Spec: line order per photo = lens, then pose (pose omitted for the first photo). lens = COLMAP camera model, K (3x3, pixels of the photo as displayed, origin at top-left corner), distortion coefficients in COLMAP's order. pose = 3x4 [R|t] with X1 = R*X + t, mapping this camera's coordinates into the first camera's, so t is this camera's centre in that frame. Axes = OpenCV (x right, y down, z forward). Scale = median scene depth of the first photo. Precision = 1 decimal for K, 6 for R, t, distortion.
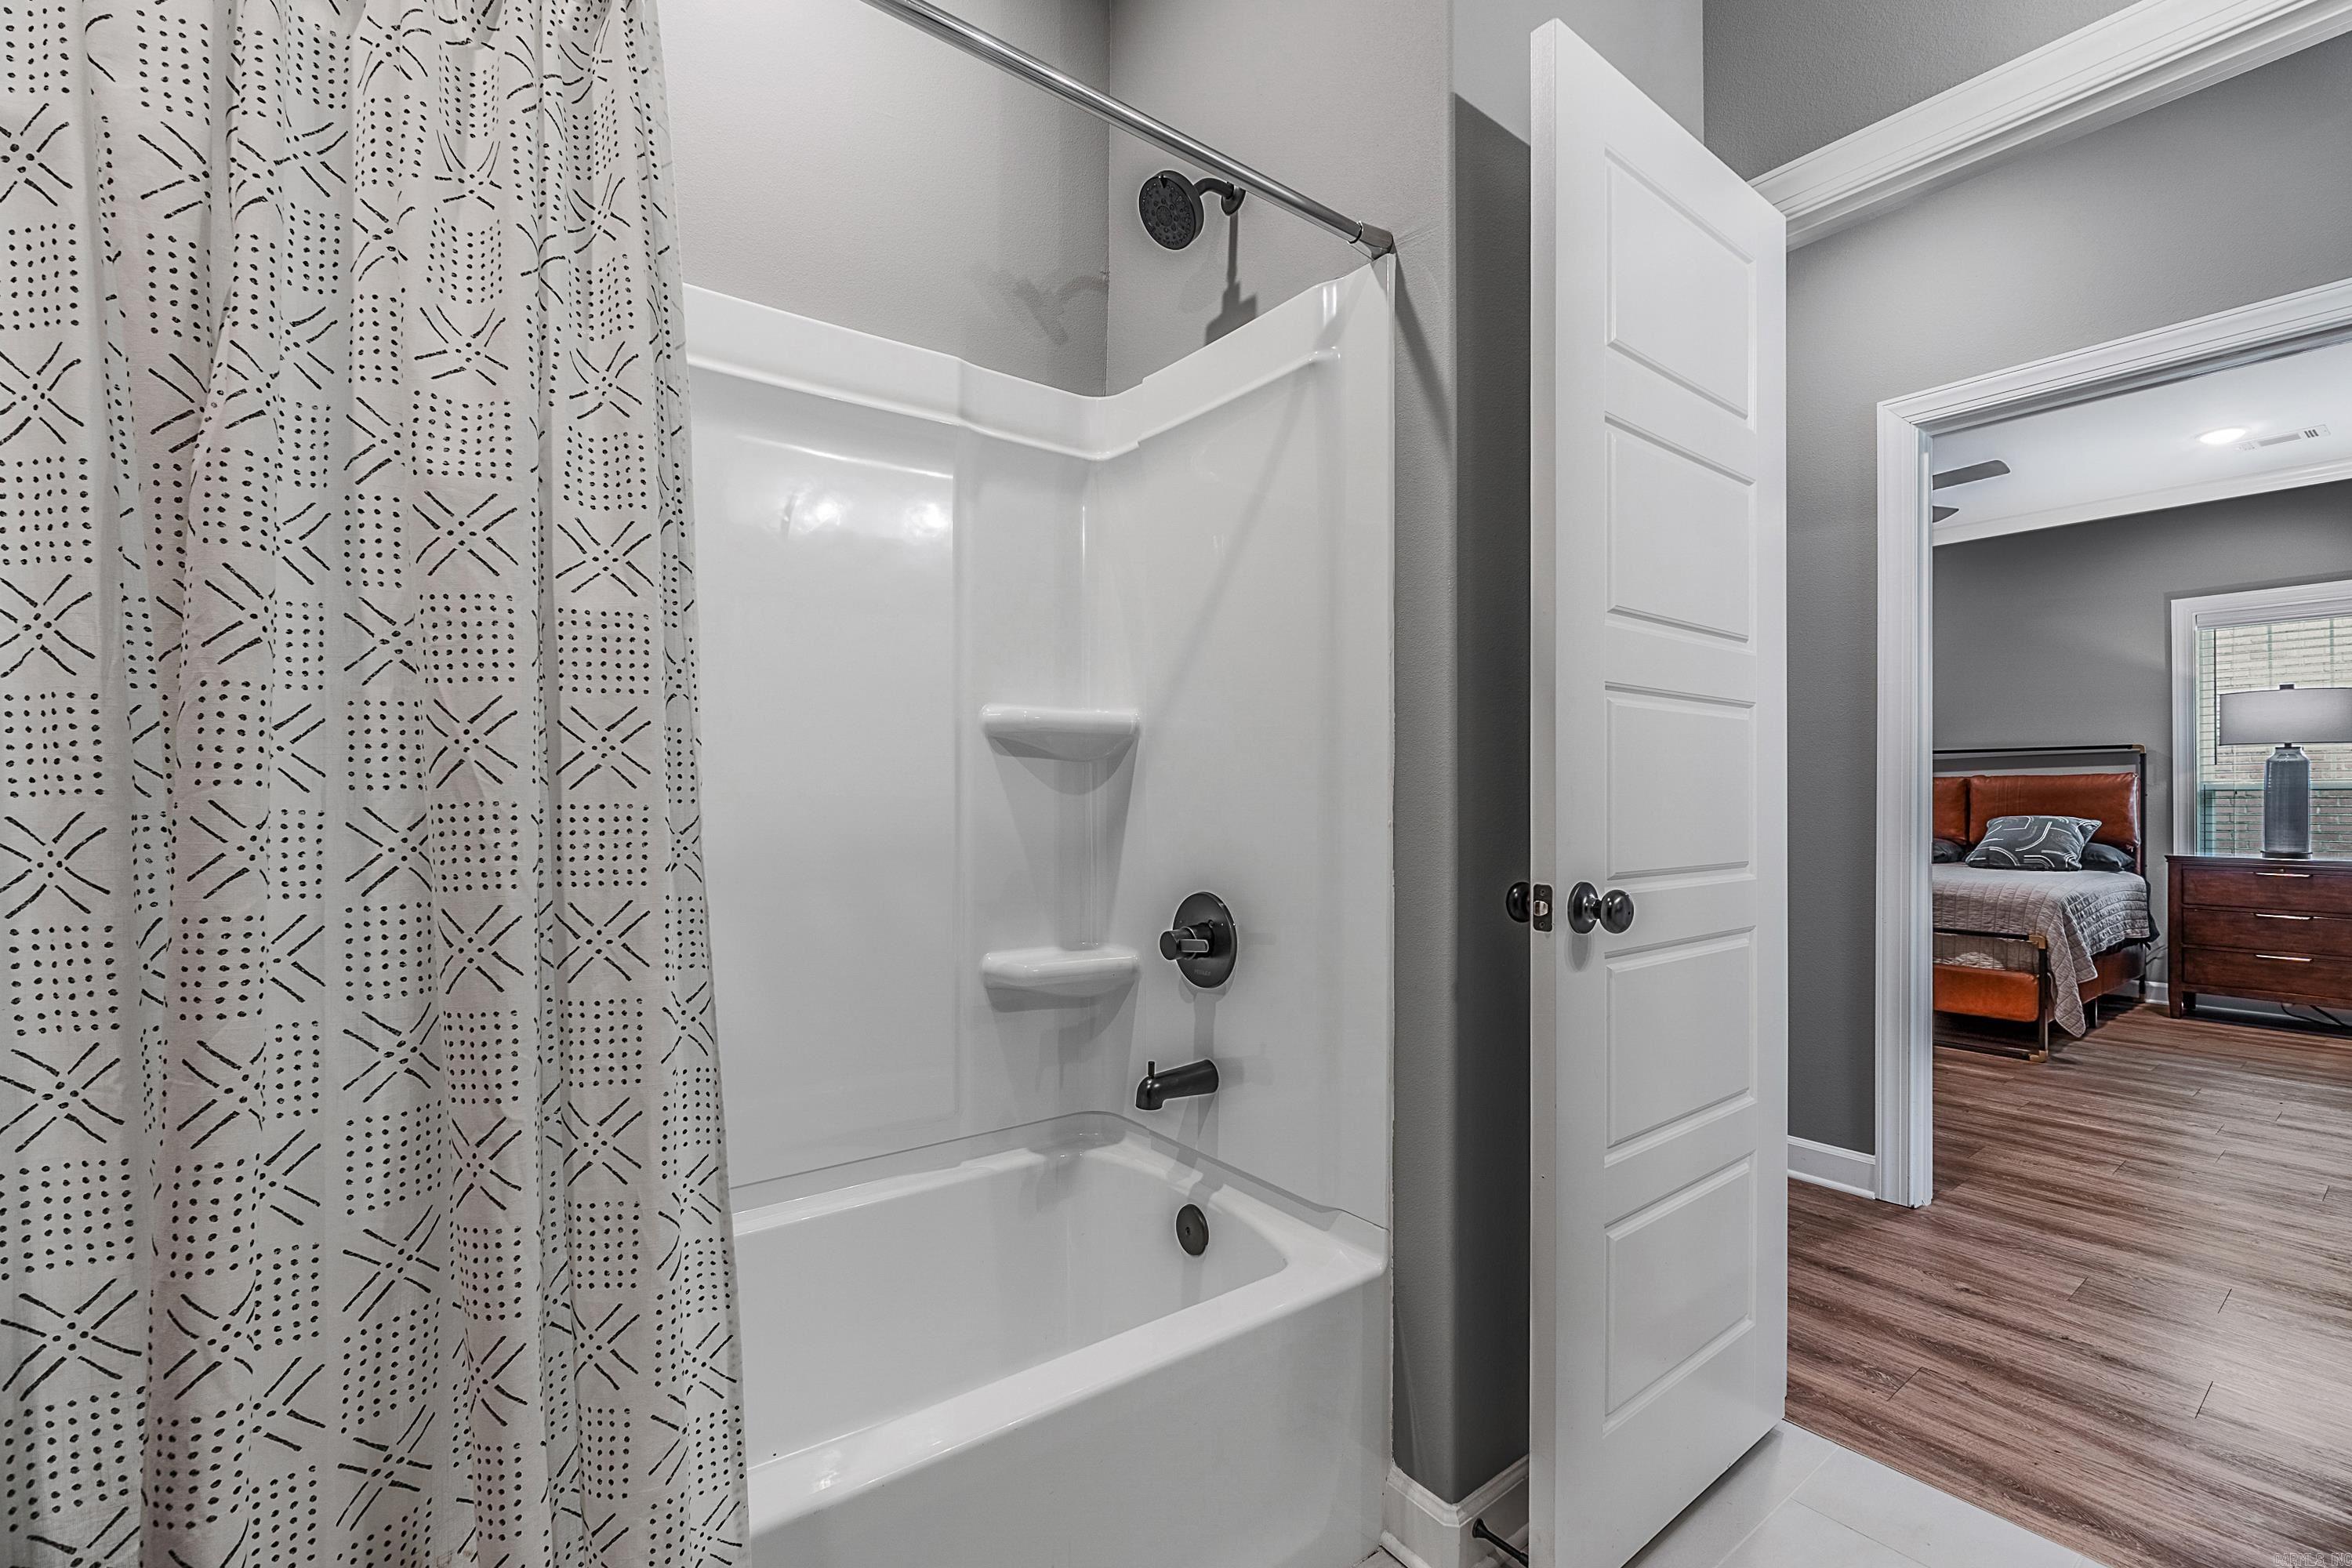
lens RADIAL K [[1011.4, 0, 1169.1], [0, 1011.4, 745.4], [0, 0, 1]] dist [-0.002116, -0.000667]
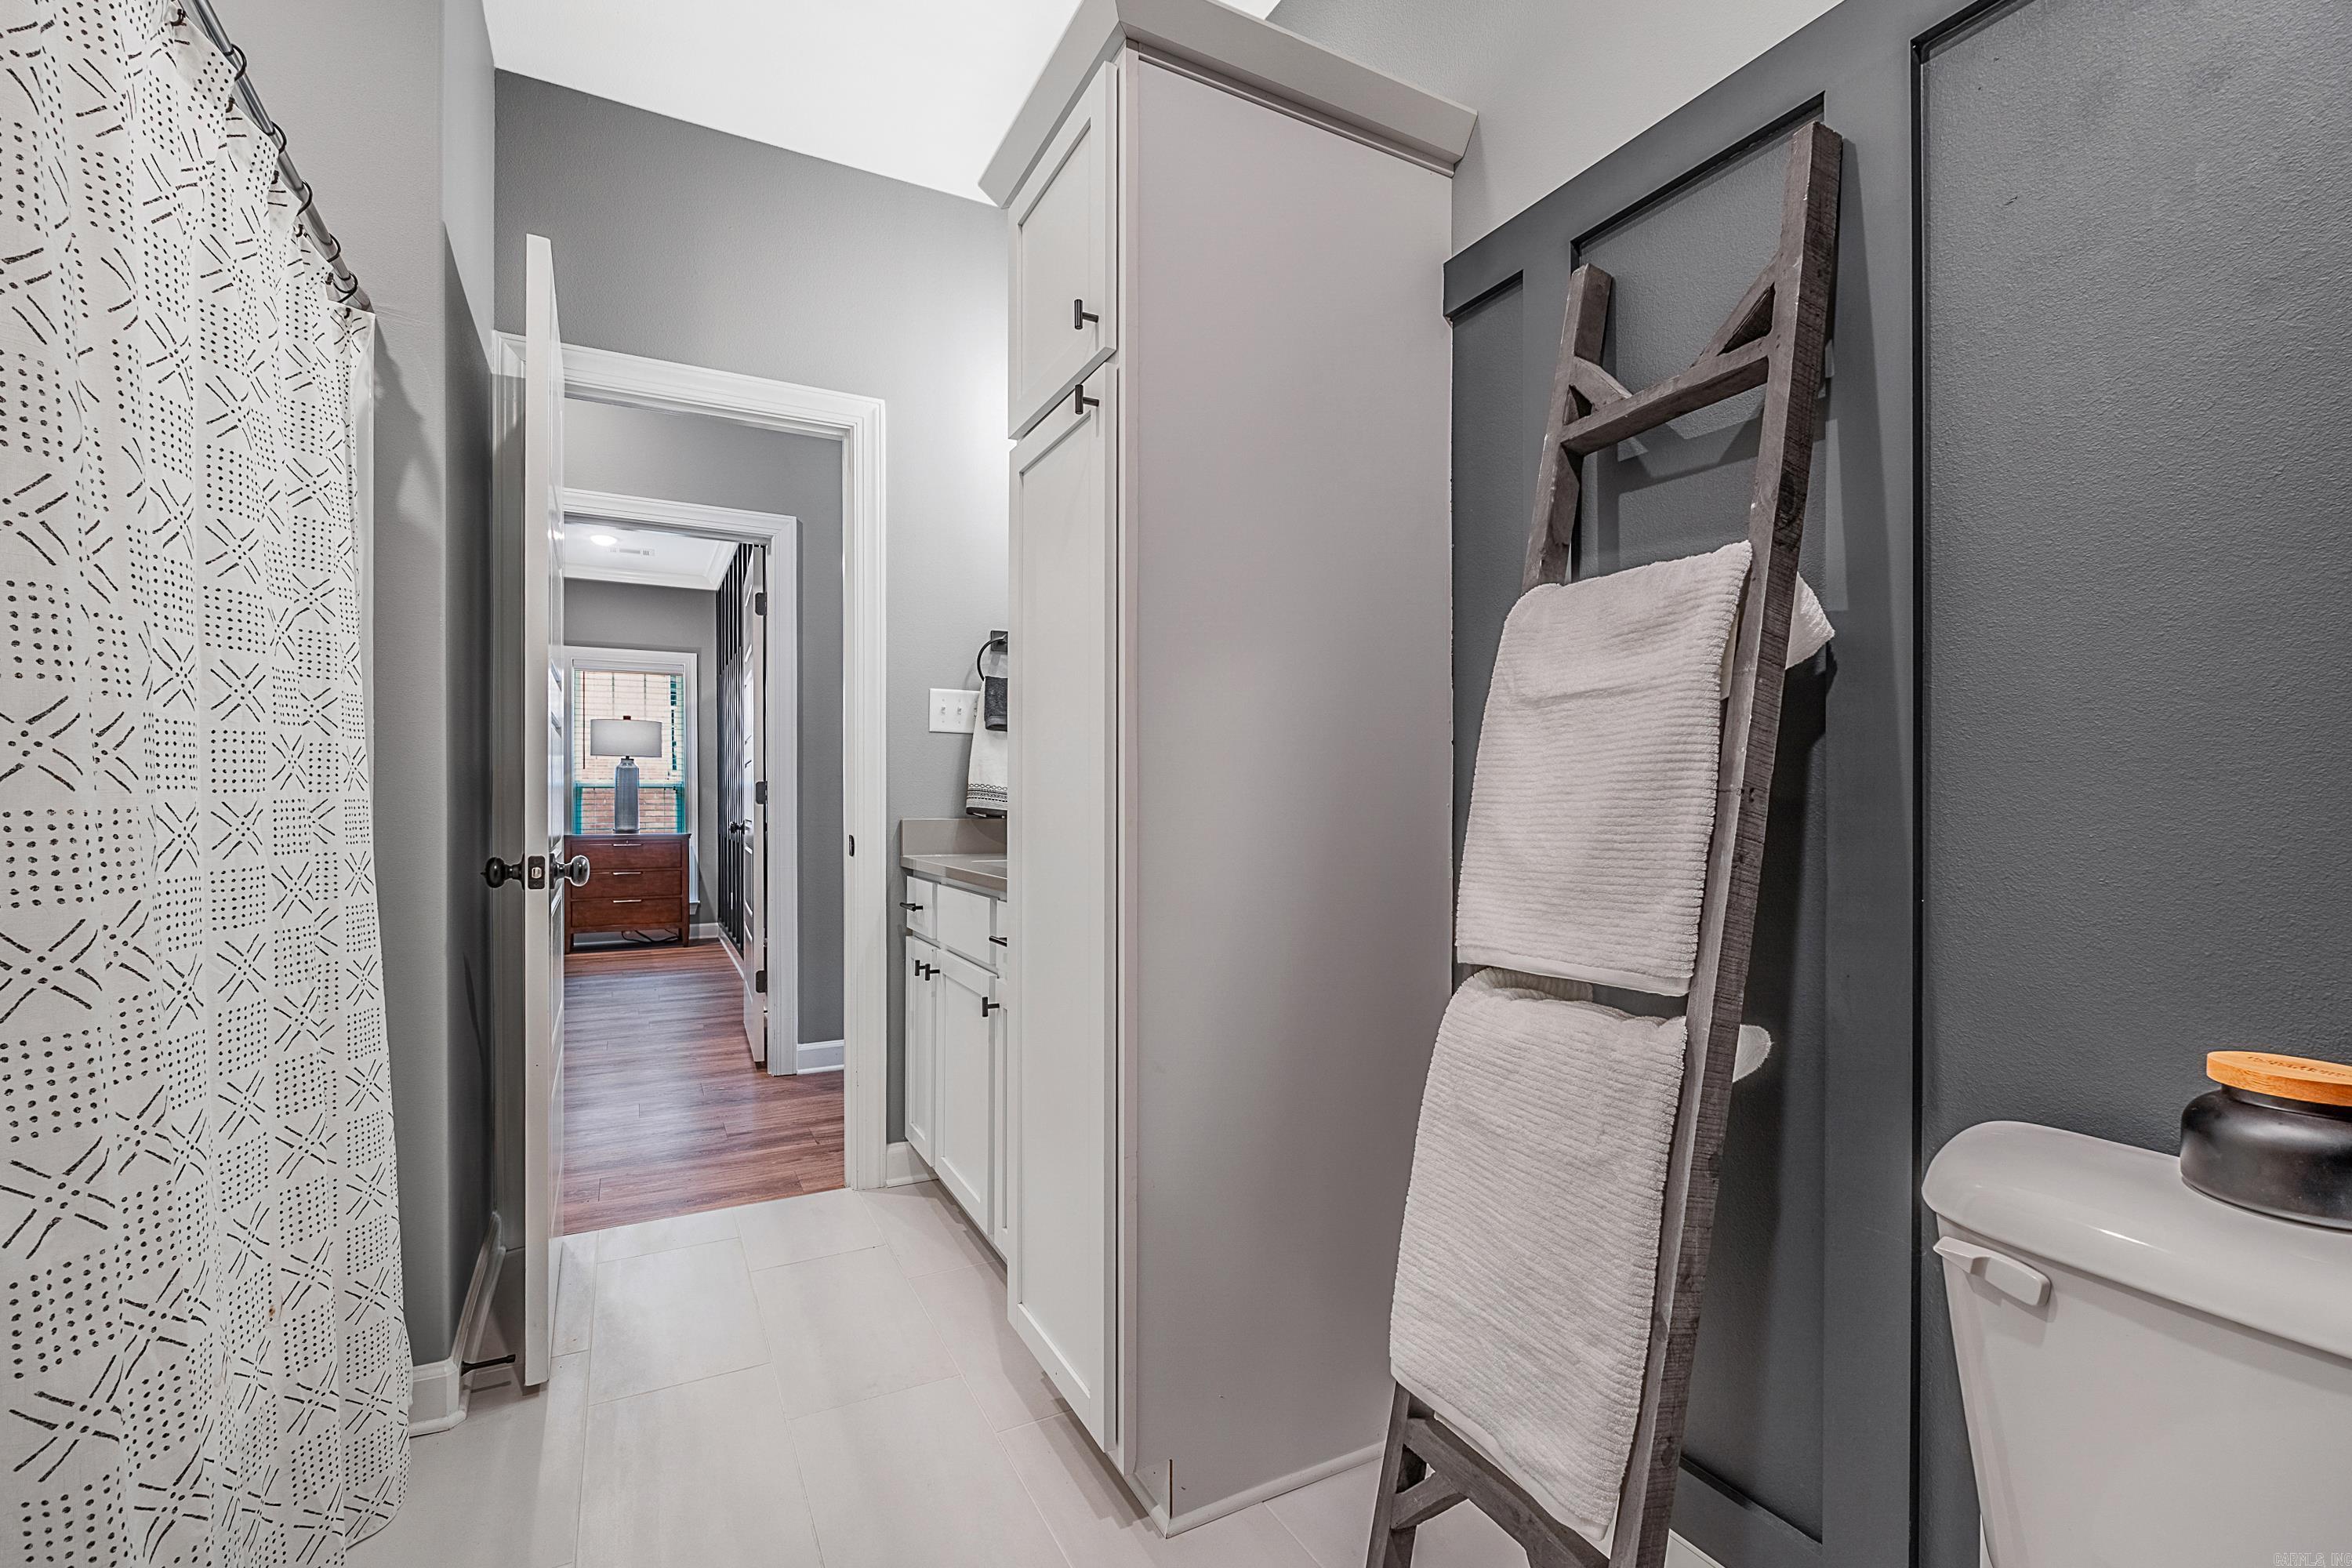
lens RADIAL K [[1027.9, 0, 1176.0], [0, 1027.9, 784.0], [0, 0, 1]] dist [-0.005594, -0.000368]
pose [[0.177516, 0.010682, 0.984060, -1.598077], [-0.054685, 0.998503, -0.000974, -0.015755], [-0.982597, -0.053640, 0.177835, -0.186022]]
